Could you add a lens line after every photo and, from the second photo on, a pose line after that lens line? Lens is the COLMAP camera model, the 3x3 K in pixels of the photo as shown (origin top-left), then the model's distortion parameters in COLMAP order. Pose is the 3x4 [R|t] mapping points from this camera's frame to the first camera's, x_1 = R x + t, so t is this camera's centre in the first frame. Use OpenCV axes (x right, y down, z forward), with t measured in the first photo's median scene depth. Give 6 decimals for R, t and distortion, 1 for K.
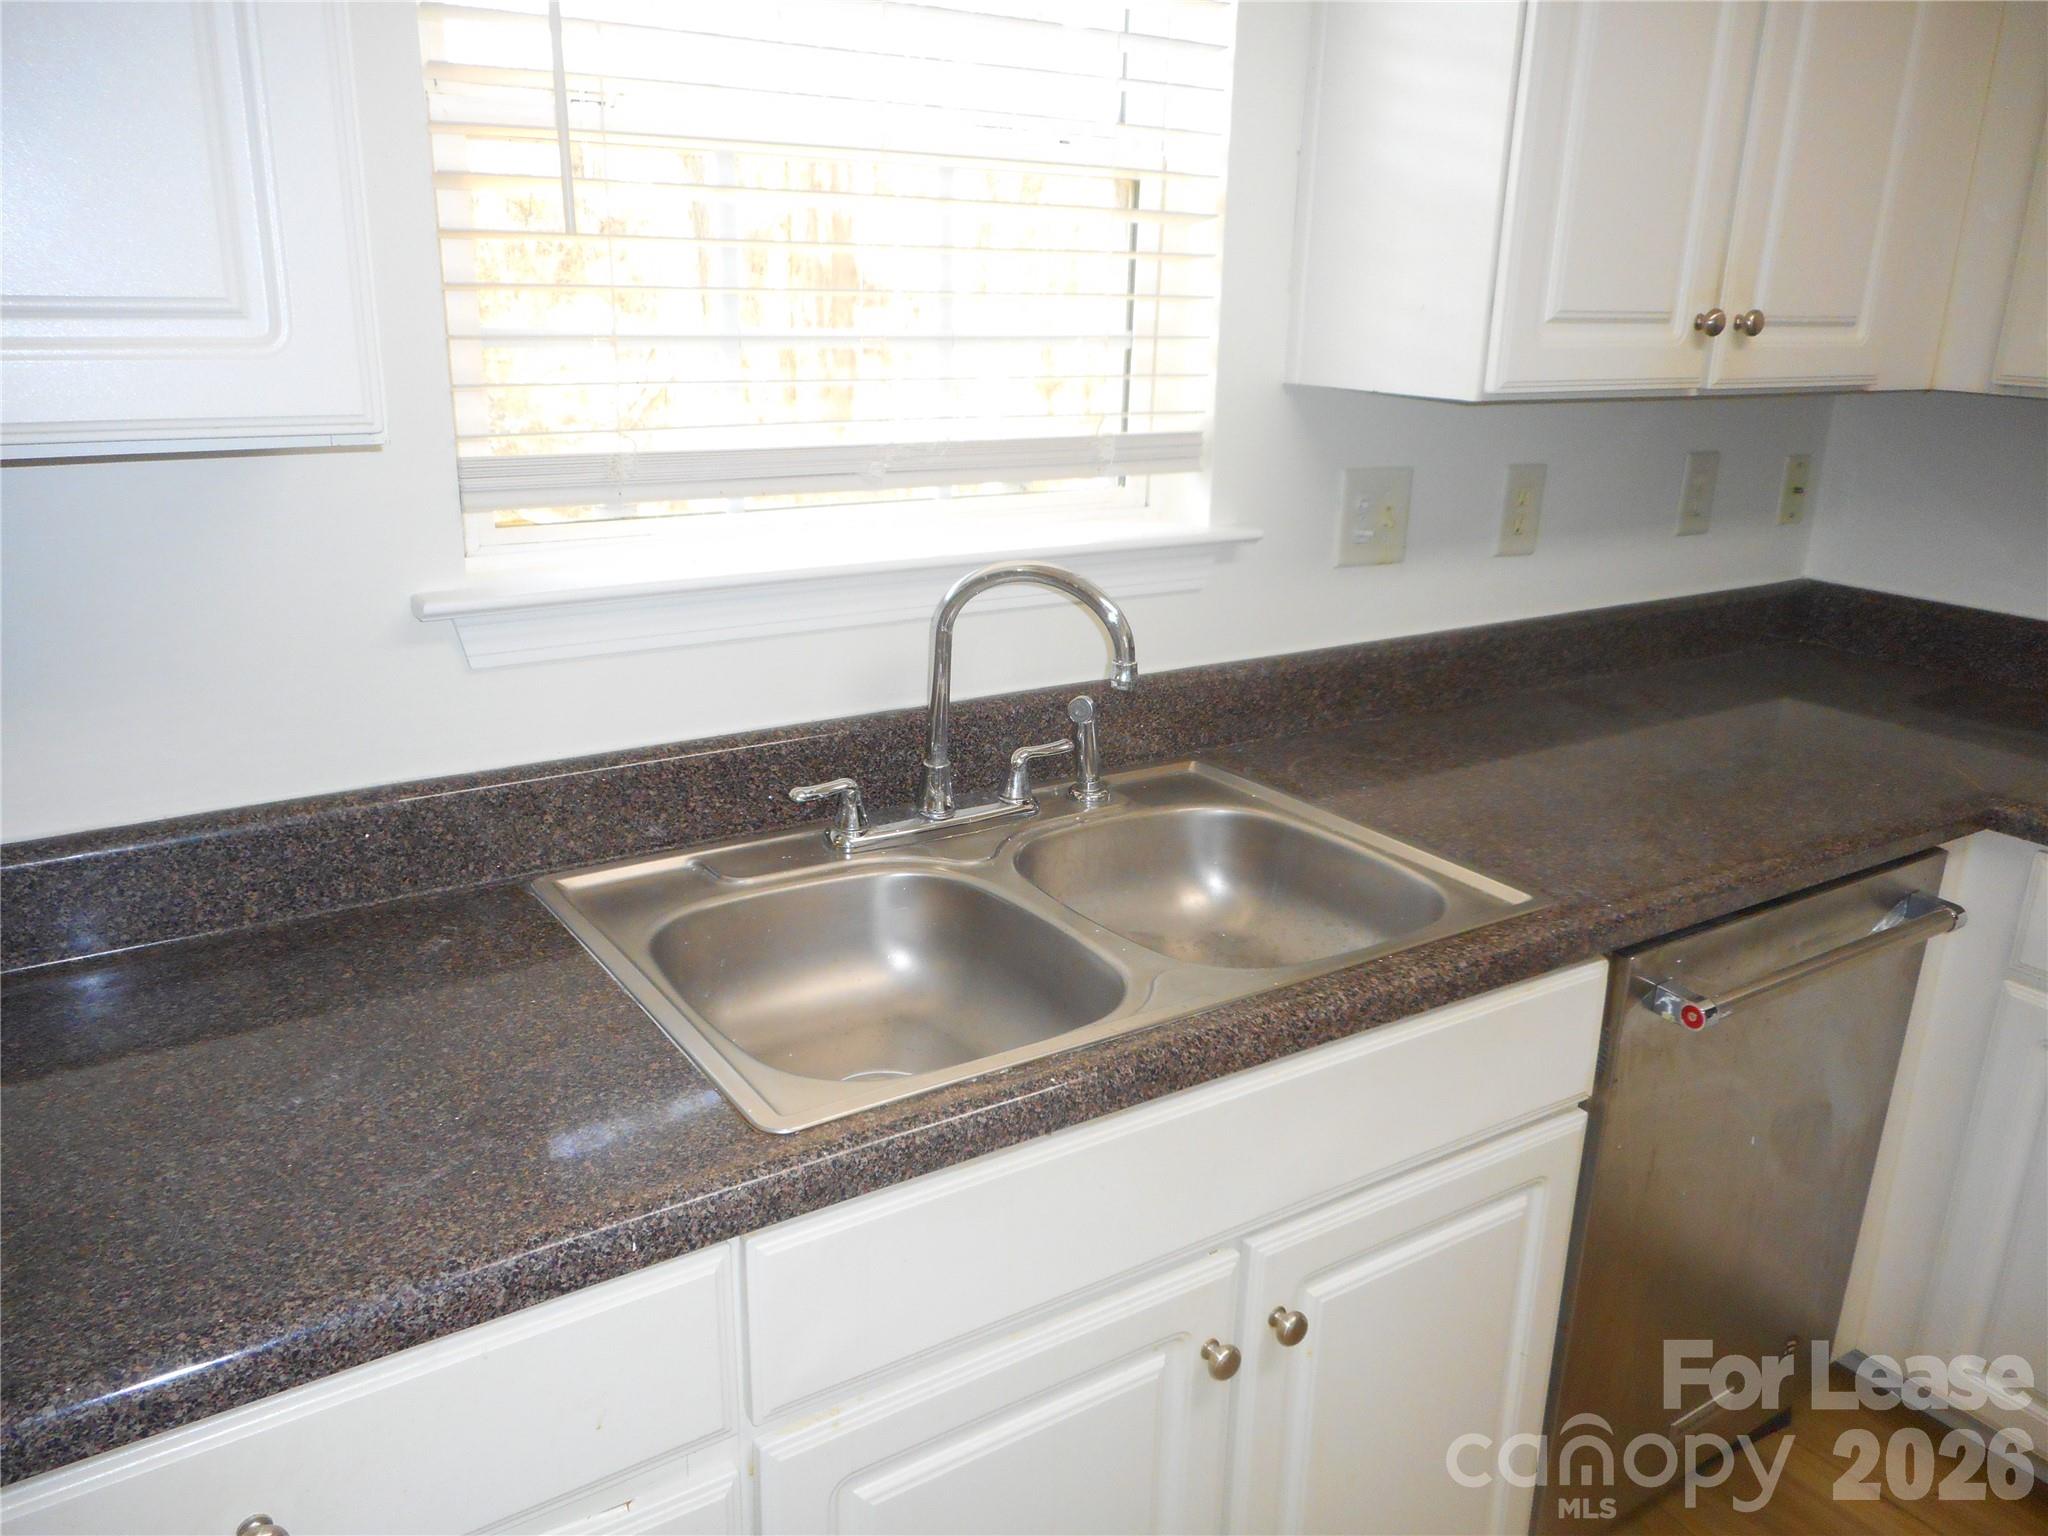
lens RADIAL K [[1522.5, 0, 1021.0], [0, 1522.5, 742.2], [0, 0, 1]] dist [-0.002168, -0.000610]
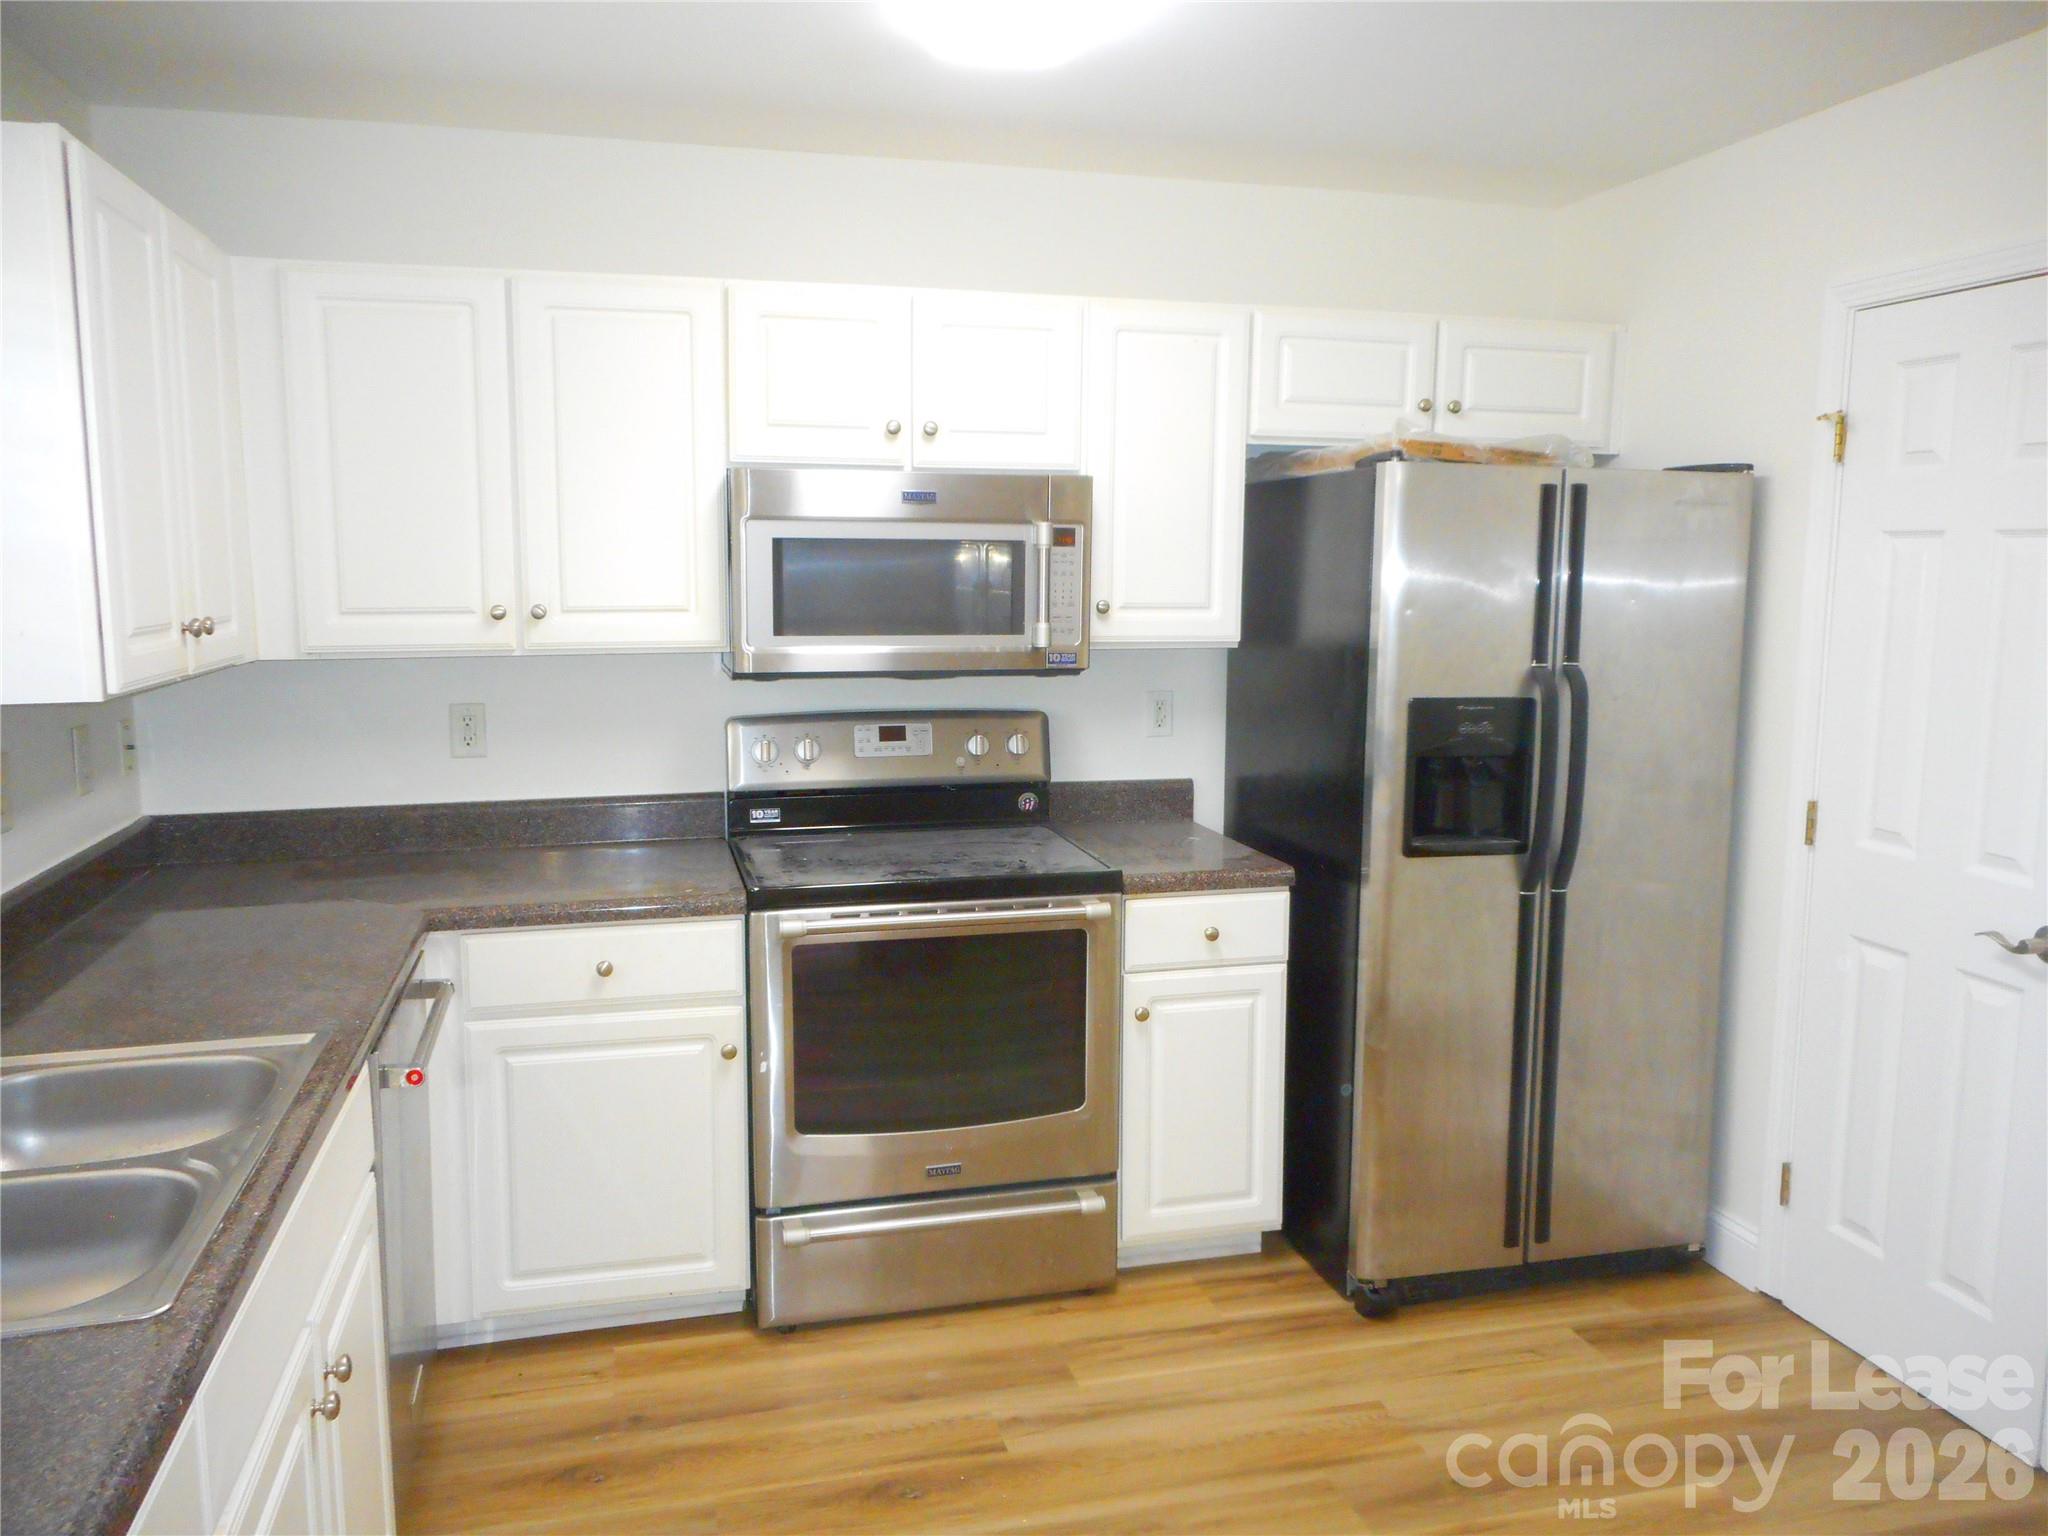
lens RADIAL K [[1575.2, 0, 1024.0], [0, 1575.2, 768.0], [0, 0, 1]] dist [0.000353, 0.001245]
pose [[0.321709, -0.151608, 0.934622, -0.671918], [0.279311, 0.958367, 0.059317, -0.033133], [-0.904704, 0.241967, 0.350661, -0.140468]]
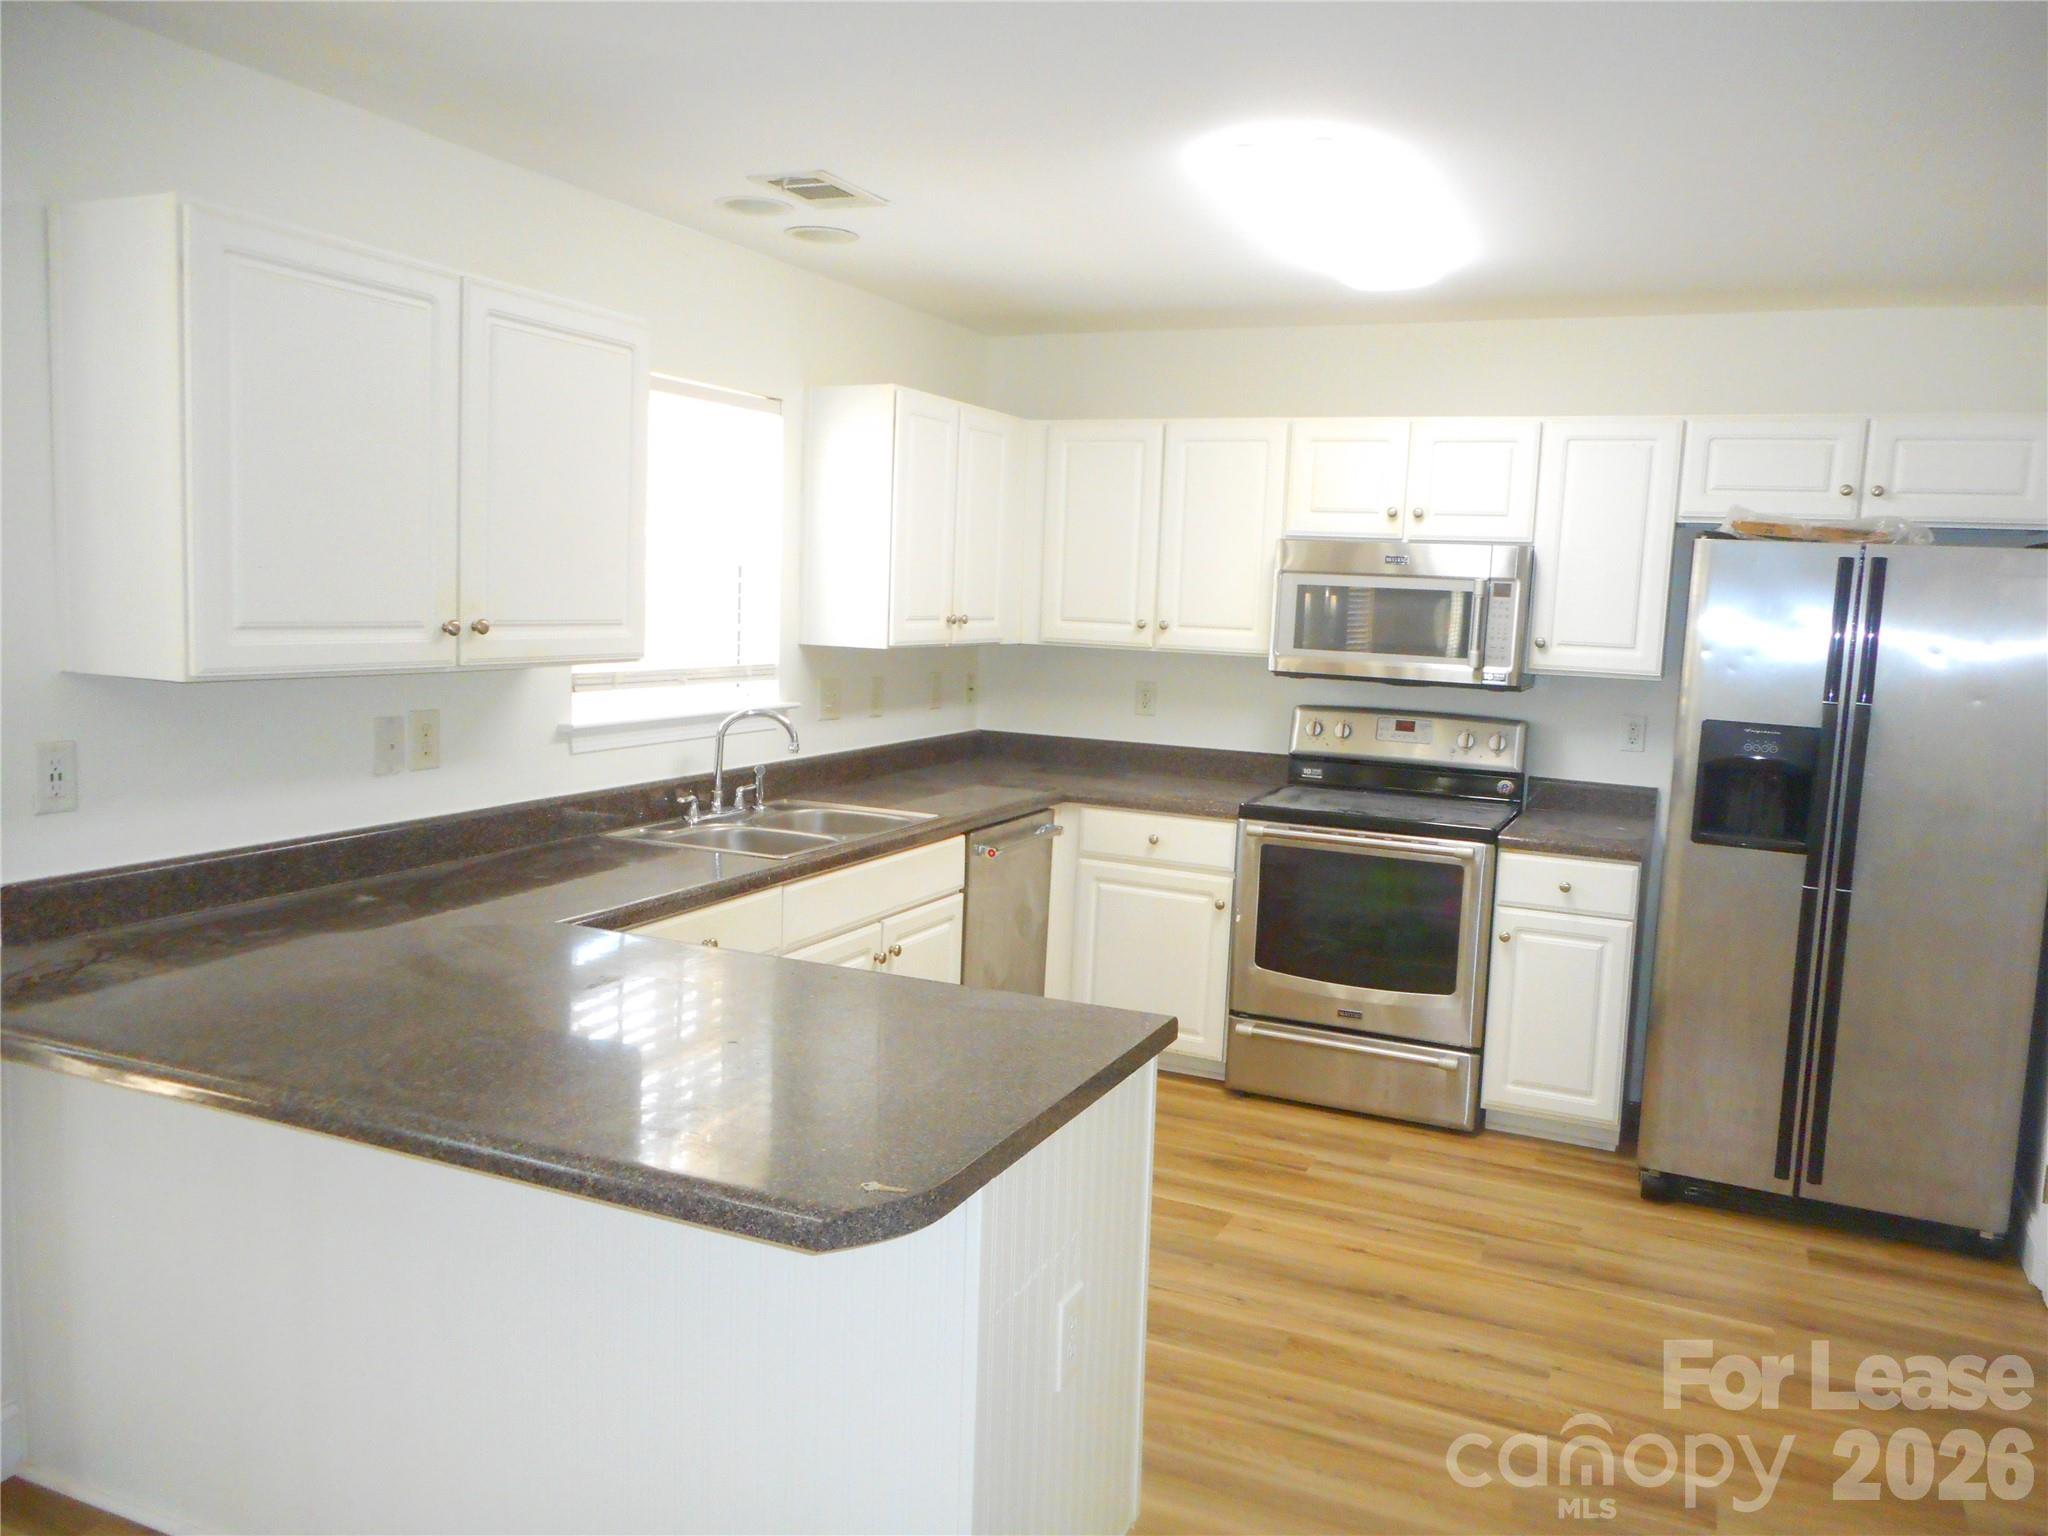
lens RADIAL K [[1573.6, 0, 1024.0], [0, 1573.6, 768.0], [0, 0, 1]] dist [0.046196, 0.002214]
pose [[0.843934, -0.053933, 0.533729, -0.959866], [0.136781, 0.983682, -0.116878, 0.330469], [-0.518716, 0.171641, 0.837540, -1.375855]]
